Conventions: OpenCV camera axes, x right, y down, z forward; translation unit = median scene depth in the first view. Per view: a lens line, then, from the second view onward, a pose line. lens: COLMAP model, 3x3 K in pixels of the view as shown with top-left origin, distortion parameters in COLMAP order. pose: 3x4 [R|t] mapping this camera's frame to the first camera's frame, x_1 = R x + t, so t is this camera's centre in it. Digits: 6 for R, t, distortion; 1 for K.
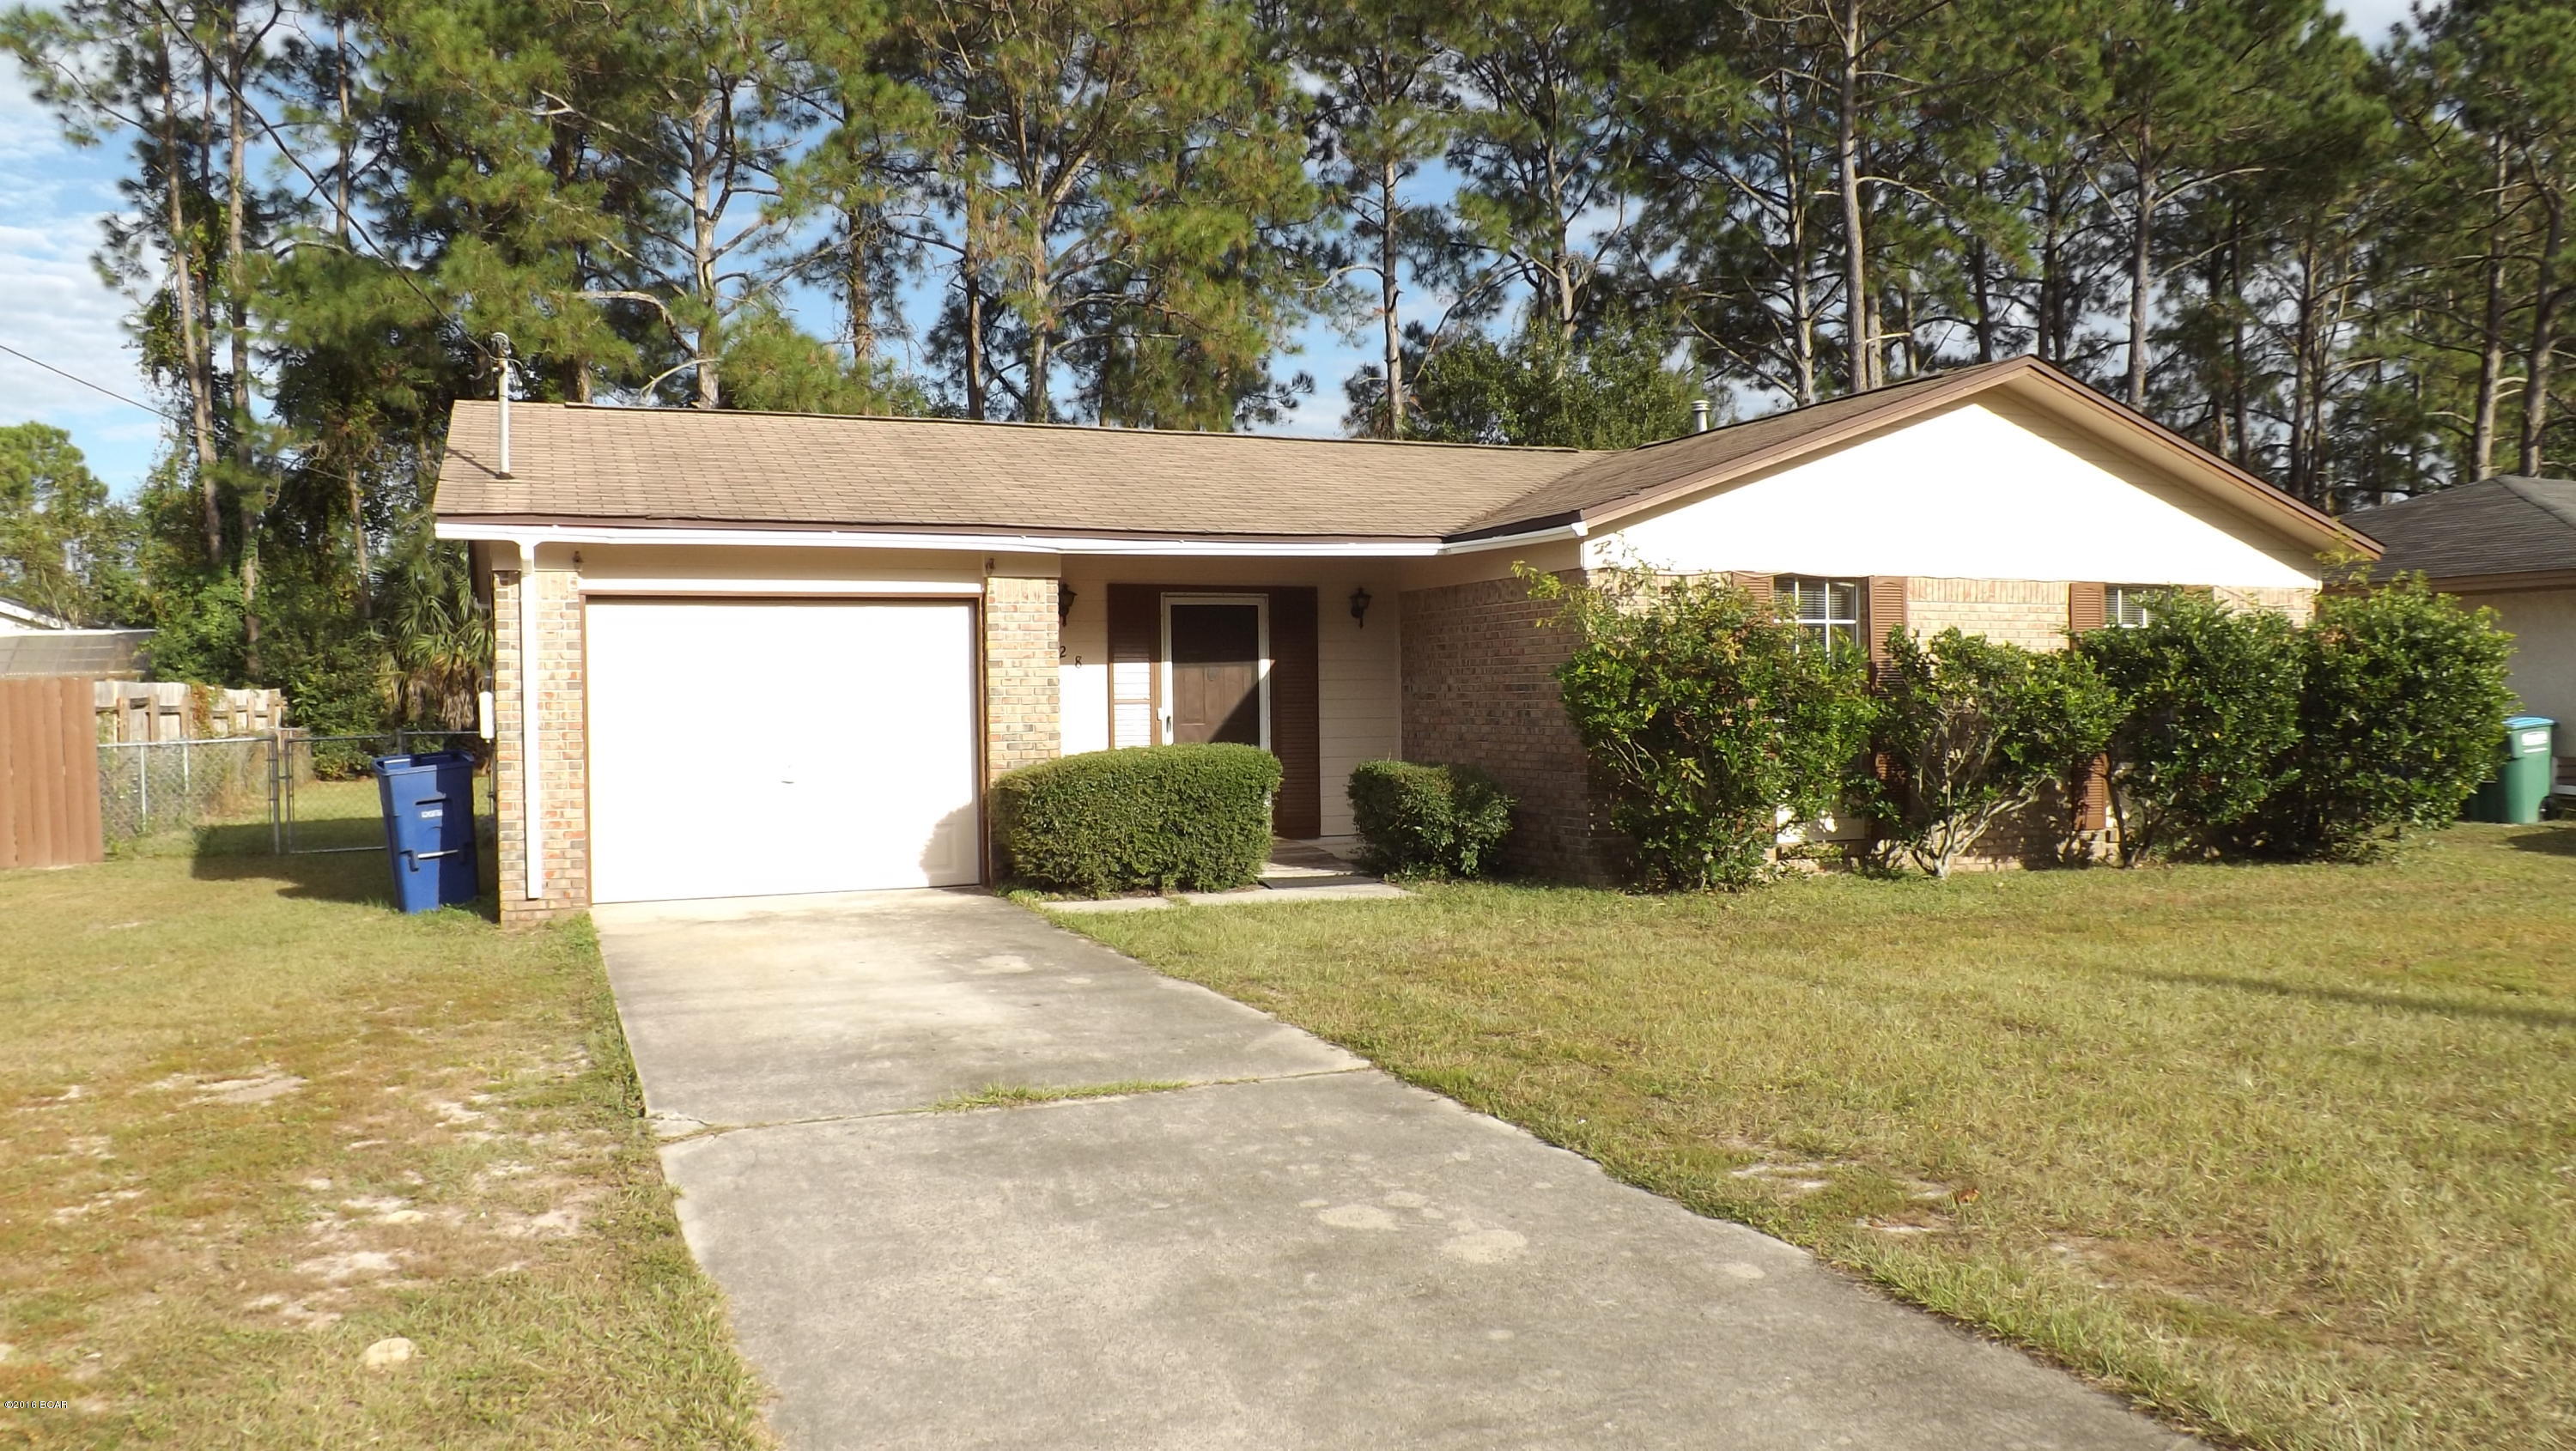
lens RADIAL K [[1852.9, 0, 1299.0], [0, 1852.9, 713.4], [0, 0, 1]] dist [-0.063859, 0.010269]
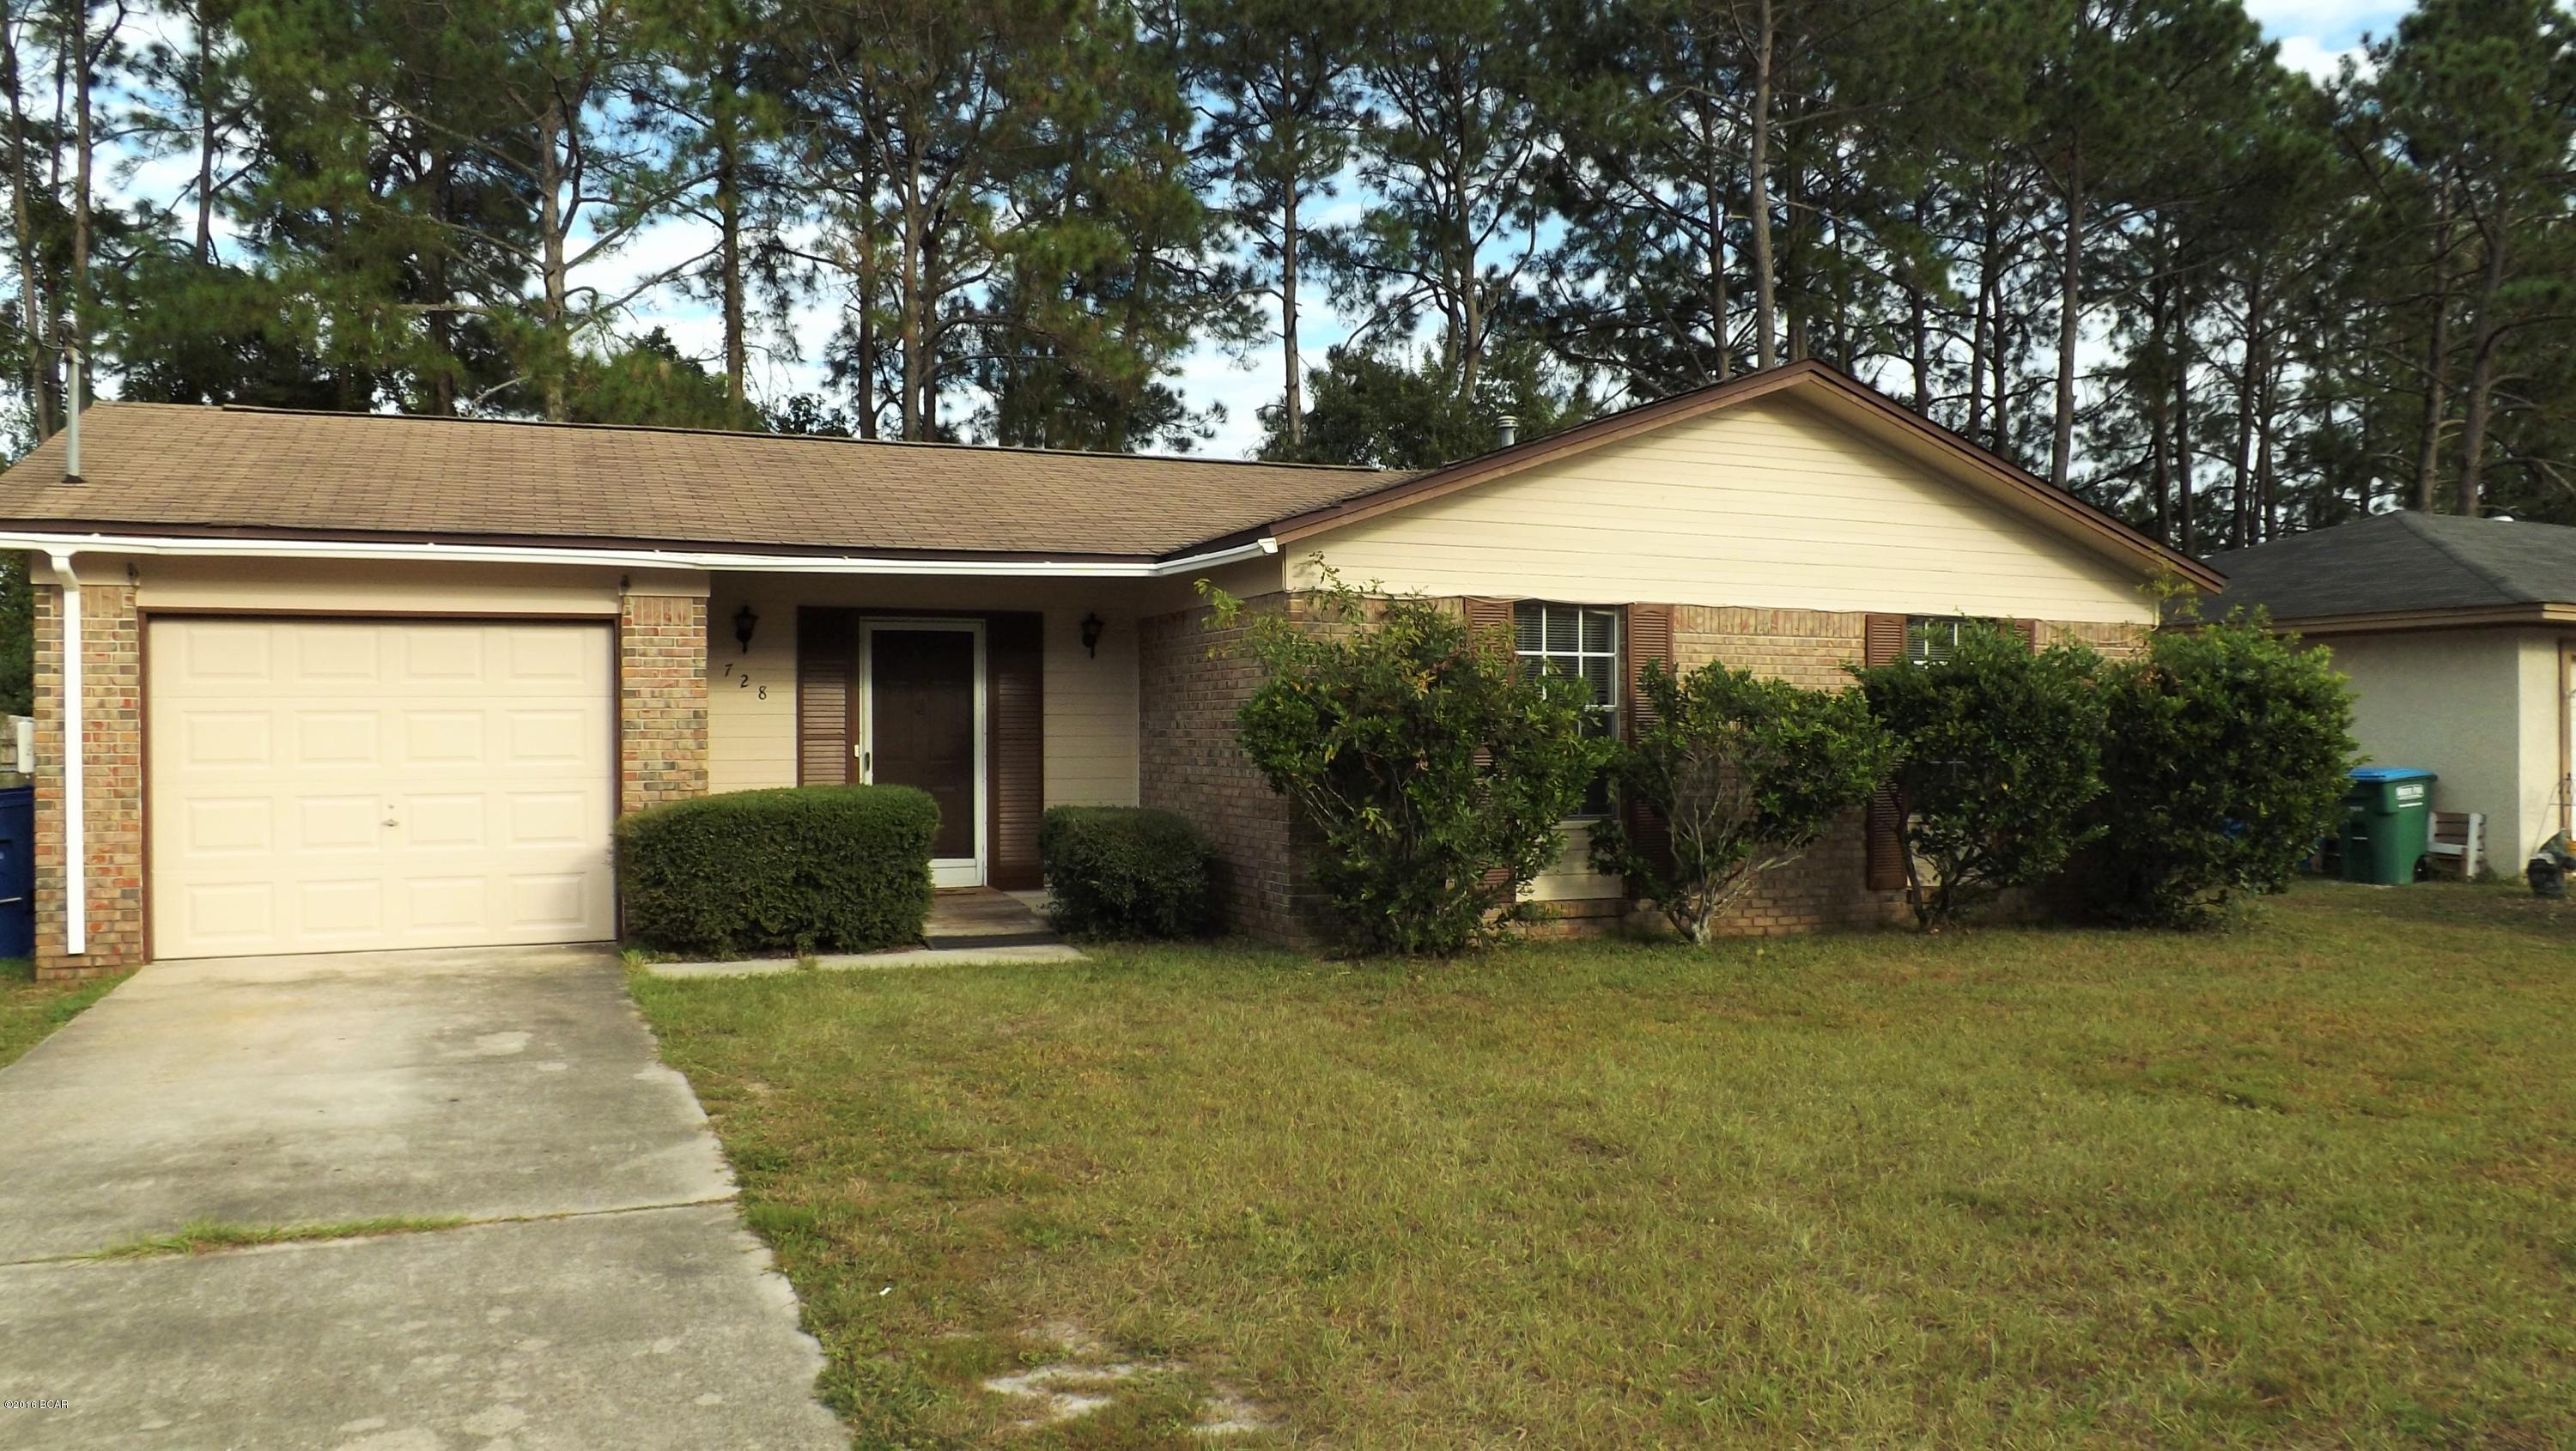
lens RADIAL K [[1852.9, 0, 1293.9], [0, 1852.9, 744.8], [0, 0, 1]] dist [-0.063859, 0.010269]
pose [[0.999920, 0.008922, 0.008968, 0.134039], [-0.008895, 0.999956, -0.003033, -0.002233], [-0.008995, 0.002953, 0.999955, 0.100394]]
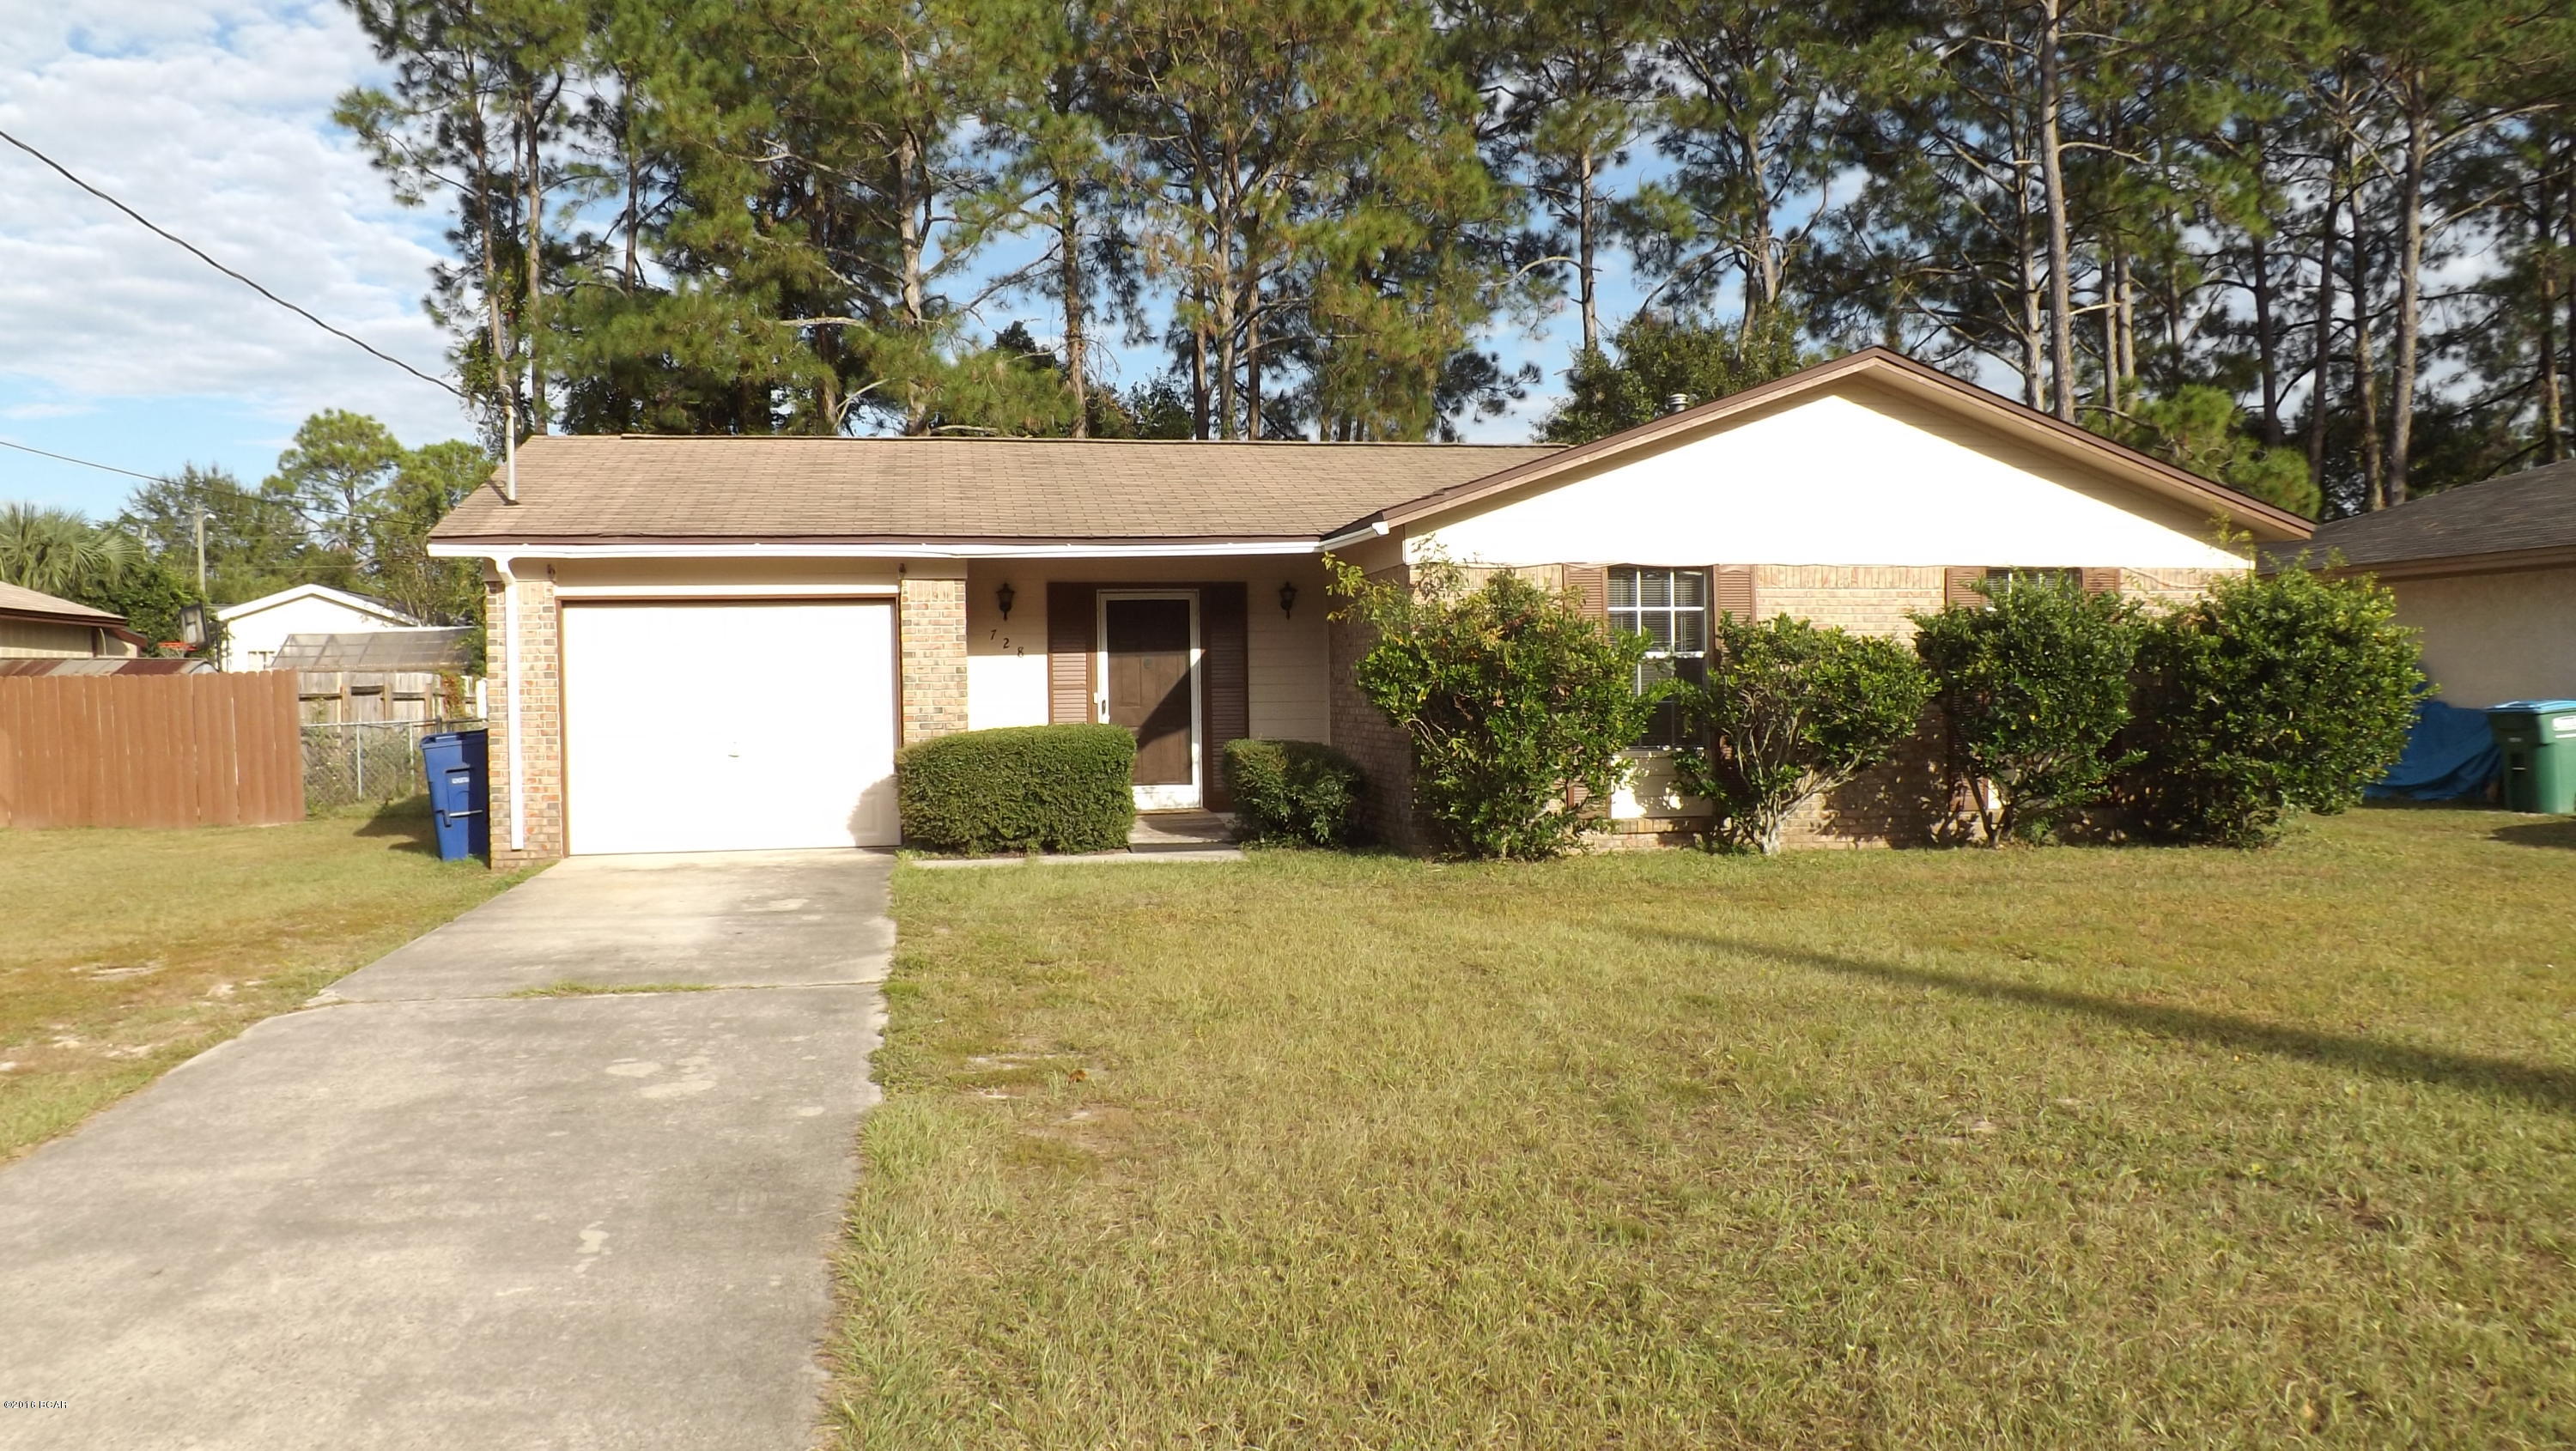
lens RADIAL K [[1852.9, 0, 1284.5], [0, 1852.9, 712.1], [0, 0, 1]] dist [-0.063859, 0.010269]
pose [[0.979369, 0.000207, -0.202081, 0.270878], [0.001167, 0.999977, 0.006684, 0.001562], [0.202078, -0.006782, 0.979346, -0.075153]]
